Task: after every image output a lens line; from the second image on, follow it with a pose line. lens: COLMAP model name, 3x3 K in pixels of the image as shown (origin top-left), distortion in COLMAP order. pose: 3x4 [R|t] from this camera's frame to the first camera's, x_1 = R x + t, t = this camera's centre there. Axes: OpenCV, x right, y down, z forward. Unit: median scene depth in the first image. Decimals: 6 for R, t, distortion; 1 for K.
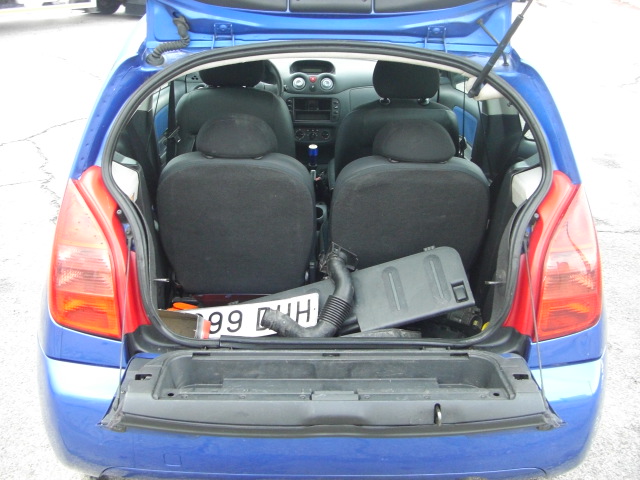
lens RADIAL K [[718.3, 0, 323.9], [0, 718.3, 216.7], [0, 0, 1]] dist [-0.132318, 0.000000]
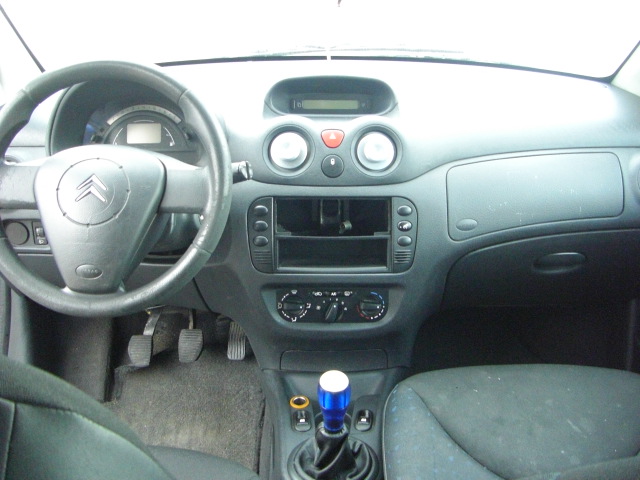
lens RADIAL K [[718.3, 0, 323.1], [0, 718.3, 242.3], [0, 0, 1]] dist [-0.132318, 0.000000]
pose [[0.999428, -0.004194, -0.033559, -0.011719], [0.005435, 0.999301, 0.036981, -0.204274], [0.033381, -0.037142, 0.998752, 0.879015]]
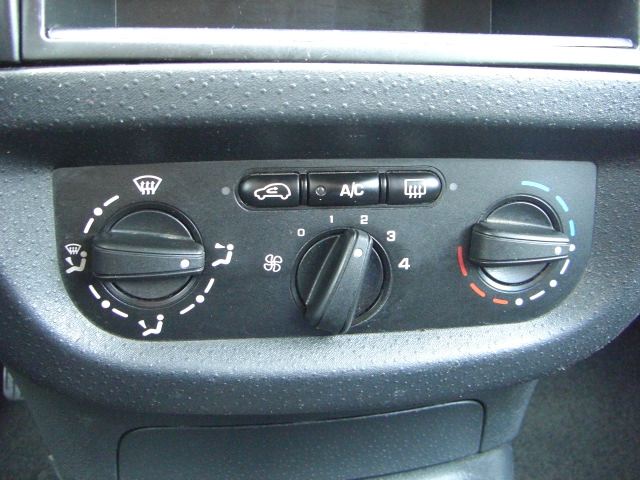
lens RADIAL K [[718.3, 0, 313.3], [0, 718.3, 216.7], [0, 0, 1]] dist [-0.132318, 0.000000]
pose [[0.992182, -0.027834, 0.121652, -0.034803], [0.019729, 0.997536, 0.067328, -0.160196], [-0.123227, -0.064402, 0.990287, 1.222822]]
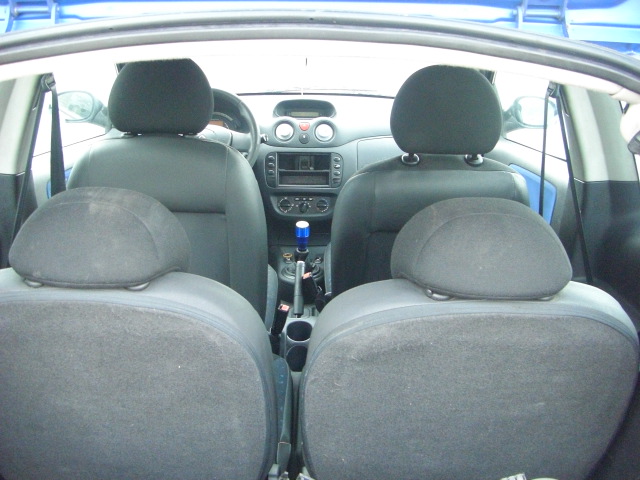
lens RADIAL K [[718.3, 0, 319.5], [0, 718.3, 239.1], [0, 0, 1]] dist [-0.132318, 0.000000]
pose [[0.999563, 0.003171, -0.029388, 0.026311], [-0.004452, 0.999038, -0.043617, -0.066864], [0.029221, 0.043729, 0.998616, 0.396594]]
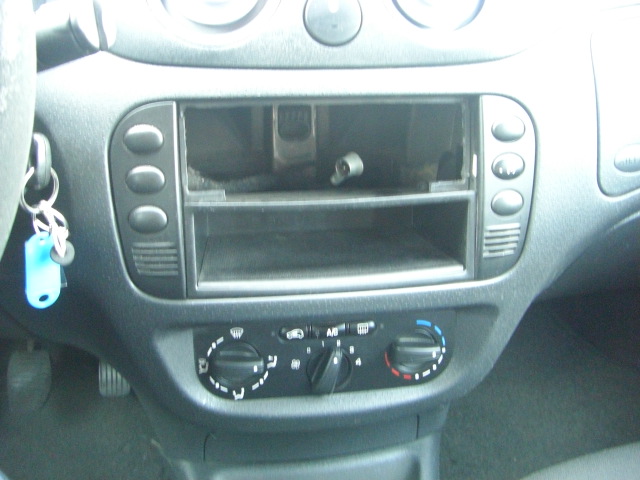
lens RADIAL K [[718.3, 0, 317.9], [0, 718.3, 234.2], [0, 0, 1]] dist [-0.132318, 0.000000]
pose [[0.992190, -0.049894, 0.114323, -0.042807], [0.031379, 0.986881, 0.158371, -0.210373], [-0.120725, -0.153547, 0.980739, 1.134242]]
